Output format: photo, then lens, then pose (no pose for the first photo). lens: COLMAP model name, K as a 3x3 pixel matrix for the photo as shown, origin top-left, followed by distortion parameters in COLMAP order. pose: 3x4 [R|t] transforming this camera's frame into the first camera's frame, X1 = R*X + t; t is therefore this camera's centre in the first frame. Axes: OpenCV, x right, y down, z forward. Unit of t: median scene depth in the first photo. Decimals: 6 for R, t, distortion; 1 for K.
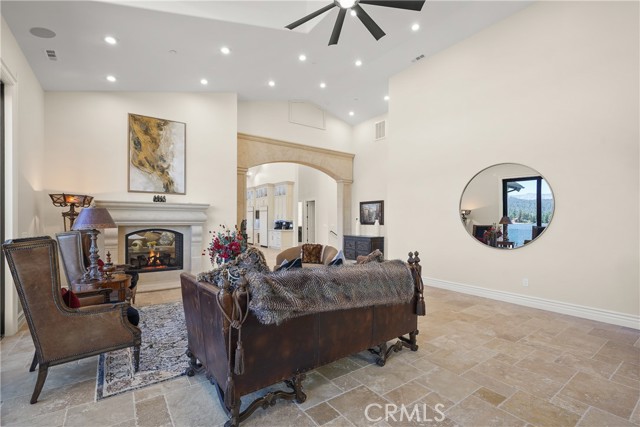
lens RADIAL K [[288.4, 0, 319.1], [0, 288.4, 216.8], [0, 0, 1]] dist [-0.004273, -0.000034]
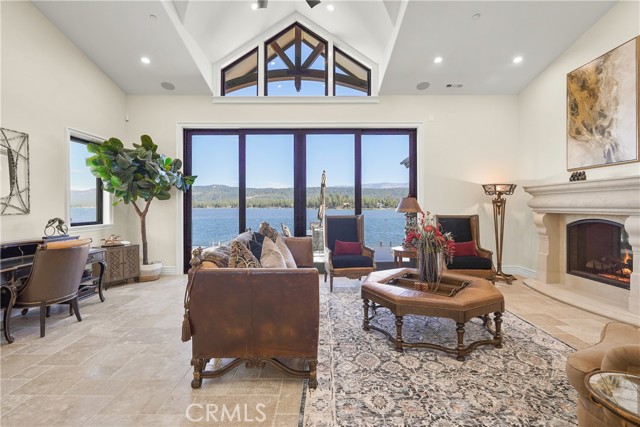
lens RADIAL K [[288.4, 0, 320.8], [0, 288.4, 208.3], [0, 0, 1]] dist [-0.004273, -0.000034]
pose [[-0.573276, 0.003679, -0.819354, 0.384568], [0.006303, 0.999980, 0.000080, 0.012036], [0.819338, -0.005119, -0.573288, 0.869264]]
